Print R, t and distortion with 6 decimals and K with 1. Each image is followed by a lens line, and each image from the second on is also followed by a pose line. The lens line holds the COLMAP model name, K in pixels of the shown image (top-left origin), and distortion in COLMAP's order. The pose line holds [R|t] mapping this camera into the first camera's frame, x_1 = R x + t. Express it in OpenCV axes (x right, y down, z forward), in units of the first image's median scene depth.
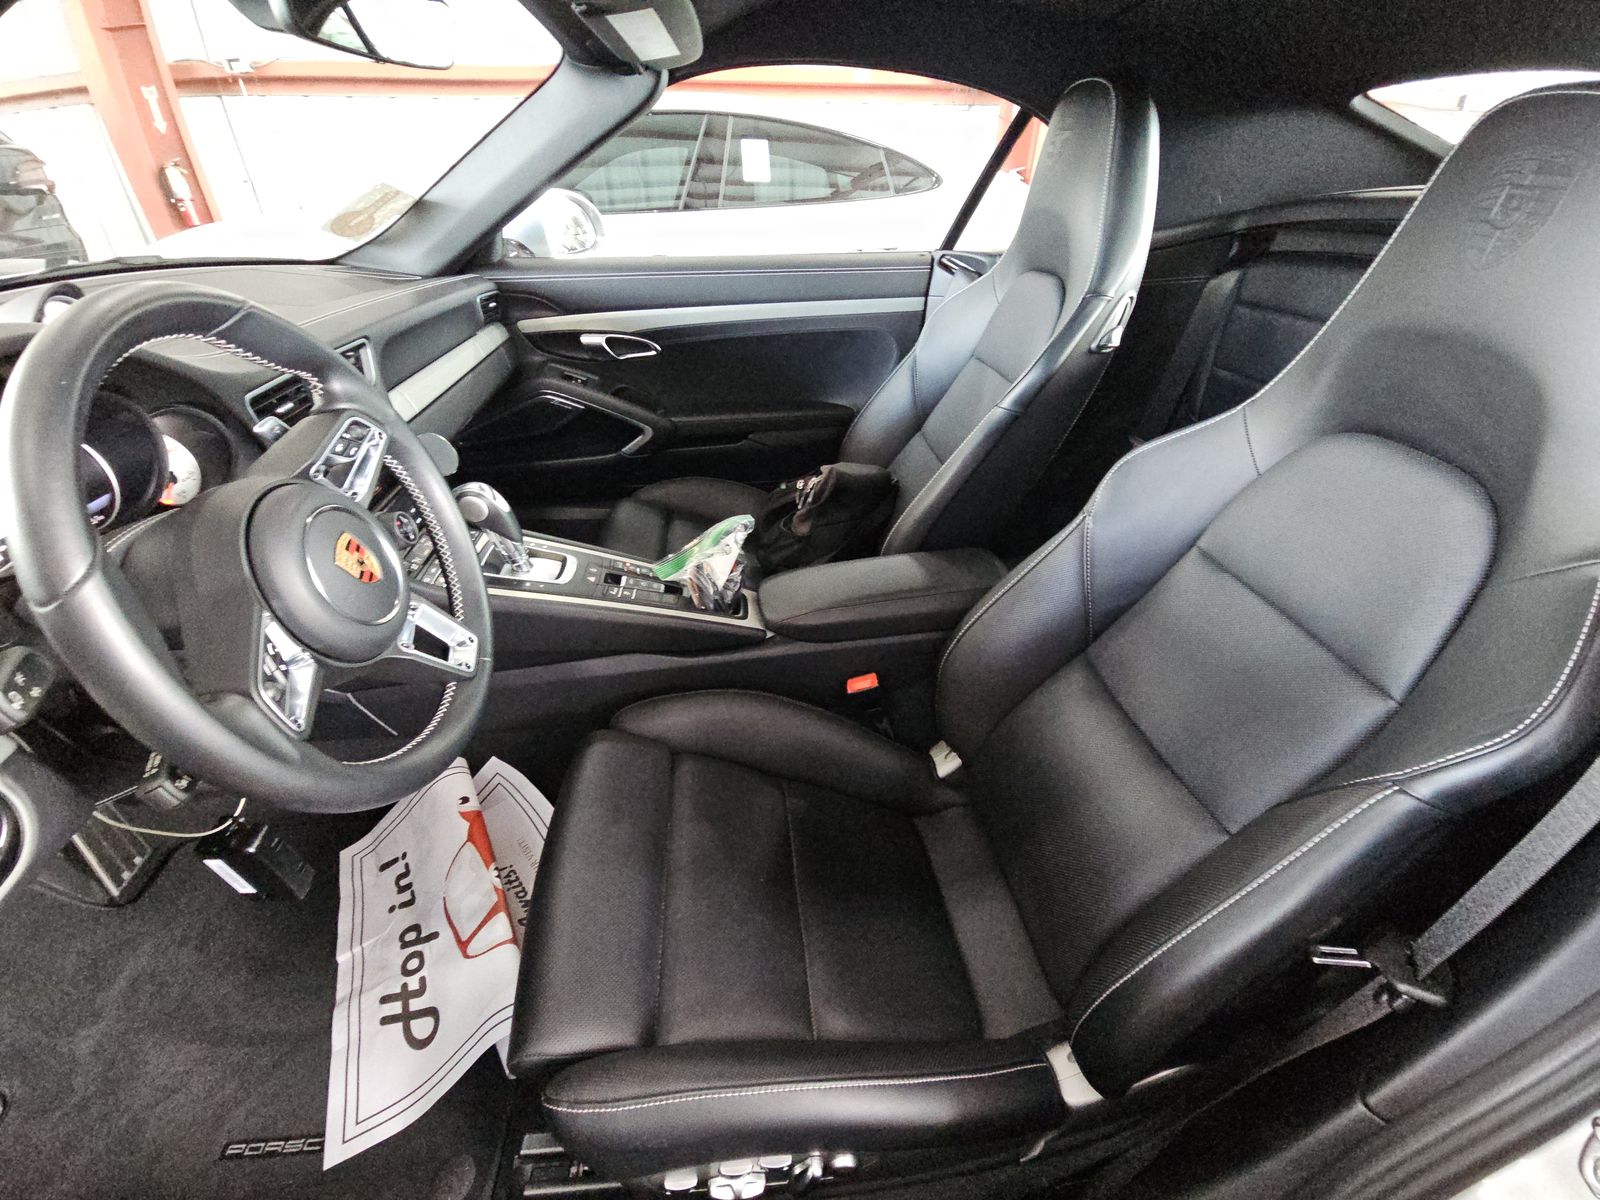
lens RADIAL K [[656.5, 0, 800.0], [0, 656.5, 600.0], [0, 0, 1]] dist [-0.001795, -0.000468]
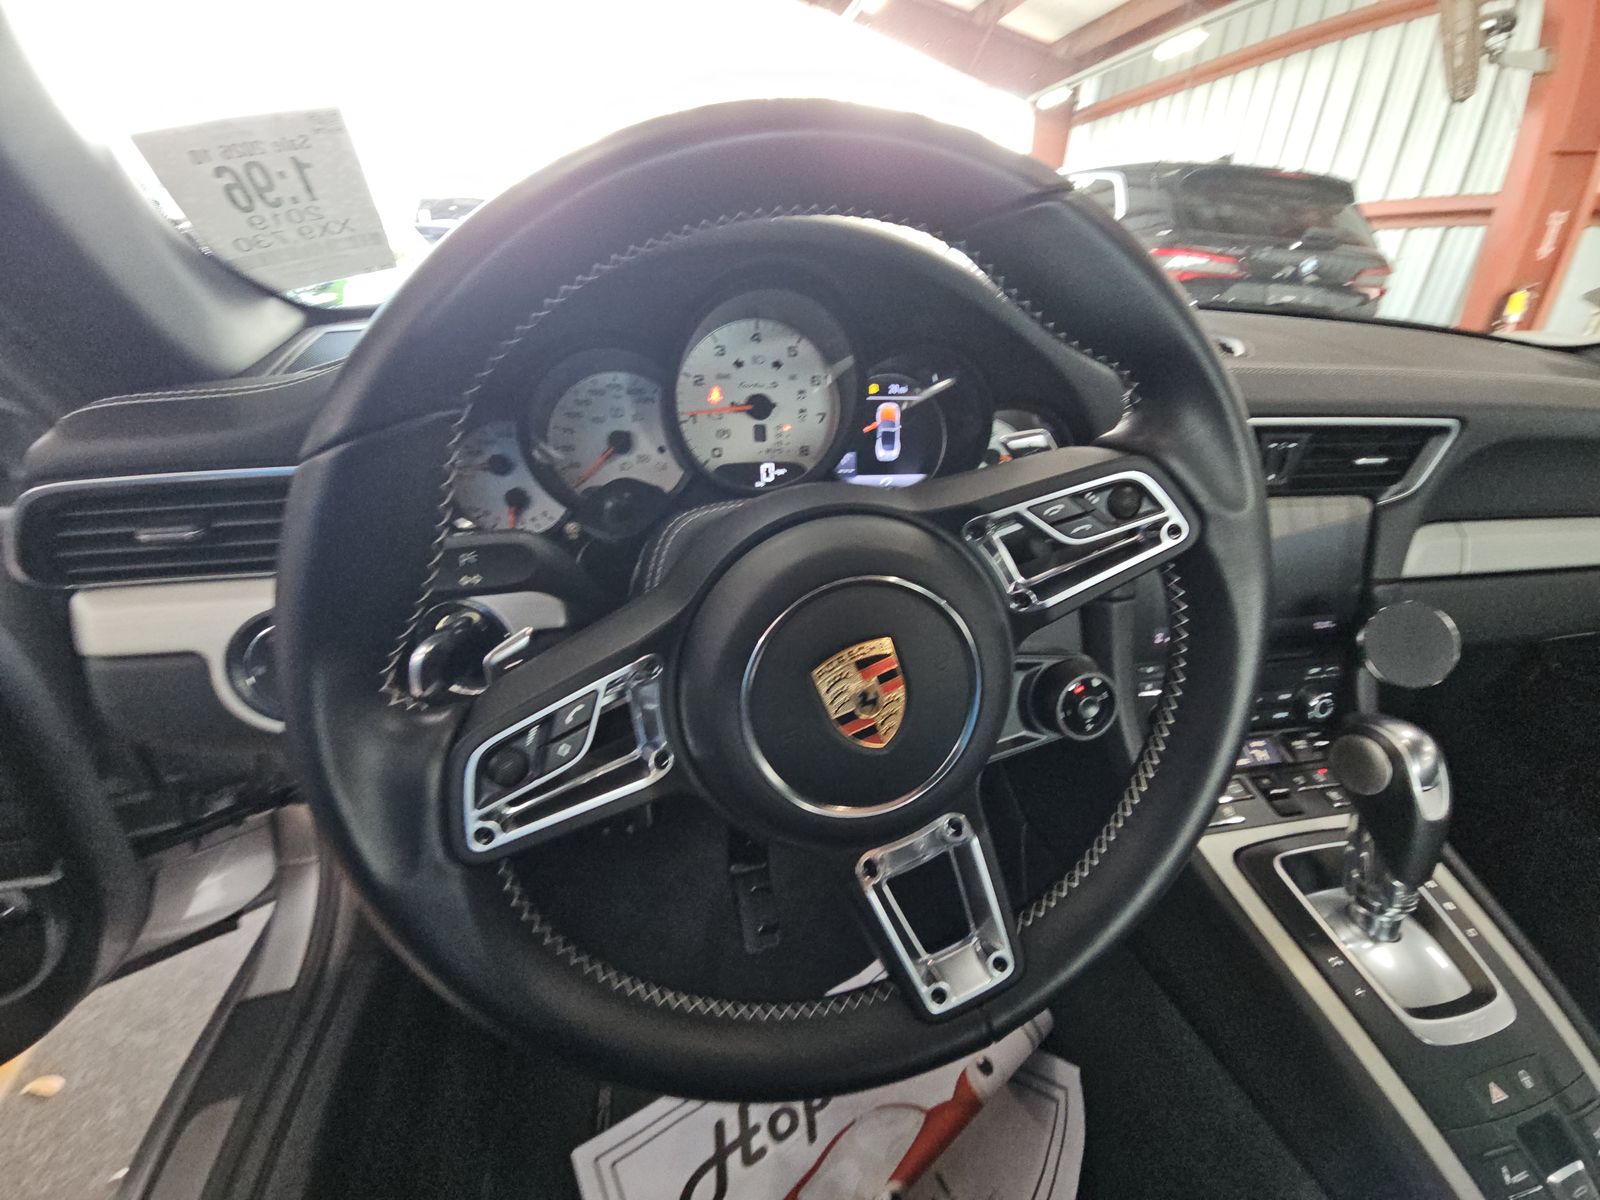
lens RADIAL K [[662.6, 0, 800.0], [0, 662.6, 600.0], [0, 0, 1]] dist [0.011789, -0.011801]
pose [[0.090334, 0.431620, -0.897521, -0.144706], [-0.573690, 0.759214, 0.307367, -0.133641], [0.814076, 0.487133, 0.316199, 0.428786]]
